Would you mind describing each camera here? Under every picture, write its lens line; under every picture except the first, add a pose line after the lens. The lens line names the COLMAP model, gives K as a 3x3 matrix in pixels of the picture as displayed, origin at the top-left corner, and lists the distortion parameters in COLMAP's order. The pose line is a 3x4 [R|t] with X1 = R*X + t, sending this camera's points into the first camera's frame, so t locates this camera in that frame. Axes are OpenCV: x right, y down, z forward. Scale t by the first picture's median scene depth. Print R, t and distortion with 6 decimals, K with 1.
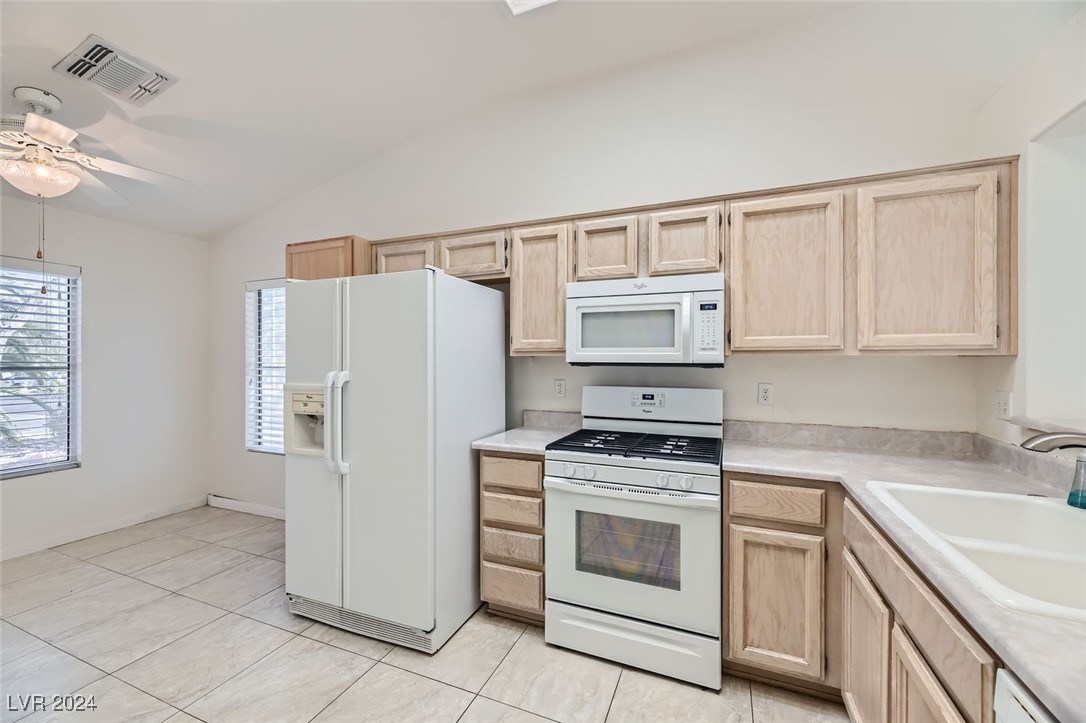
lens RADIAL K [[441.2, 0, 544.2], [0, 441.2, 364.2], [0, 0, 1]] dist [0.010630, -0.000045]
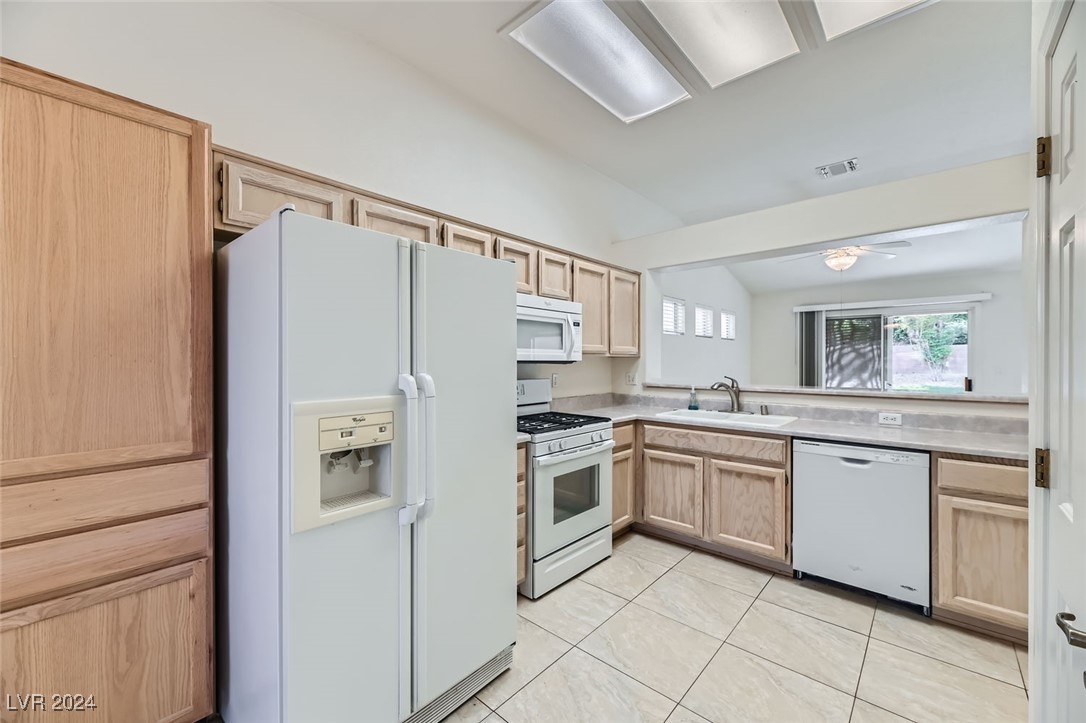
lens RADIAL K [[441.2, 0, 544.2], [0, 441.2, 364.2], [0, 0, 1]] dist [0.010630, -0.000045]
pose [[0.318426, -0.011458, 0.947879, -1.124912], [0.009783, 0.999913, 0.008801, -0.005072], [-0.947897, 0.006471, 0.318510, 0.619739]]
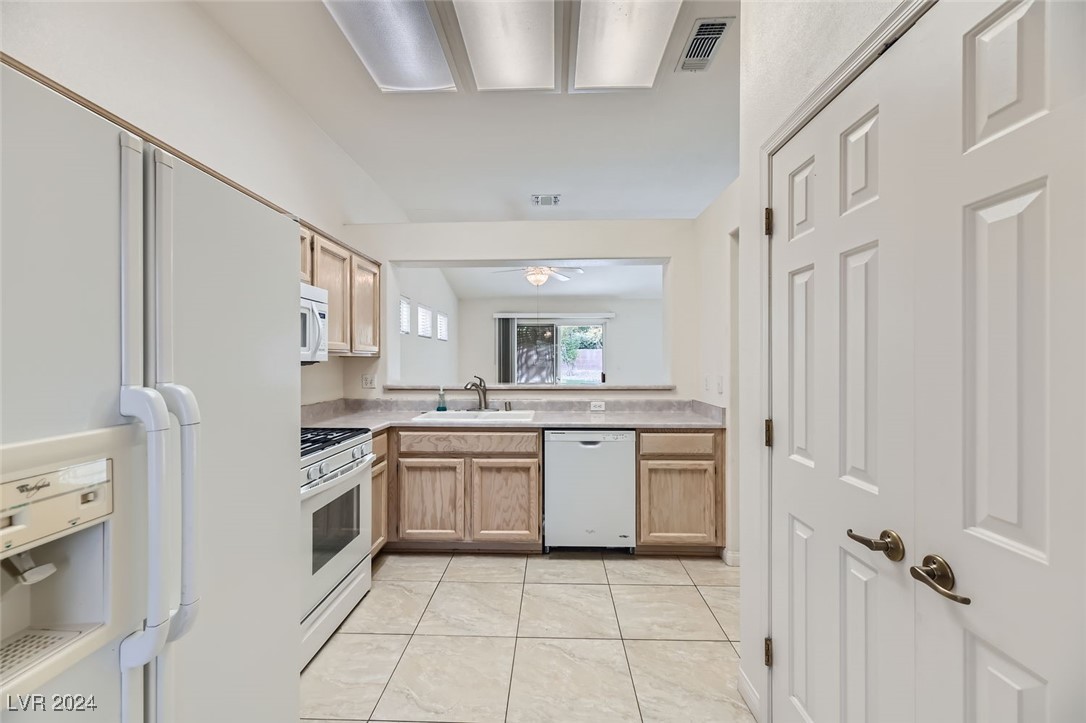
lens RADIAL K [[438.5, 0, 543.0], [0, 438.5, 361.5], [0, 0, 1]] dist [0.007756, -0.000299]
pose [[-0.364344, -0.004482, 0.931254, -1.003806], [0.009490, 0.999919, 0.008525, -0.006022], [-0.931216, 0.011944, -0.364272, 0.875913]]
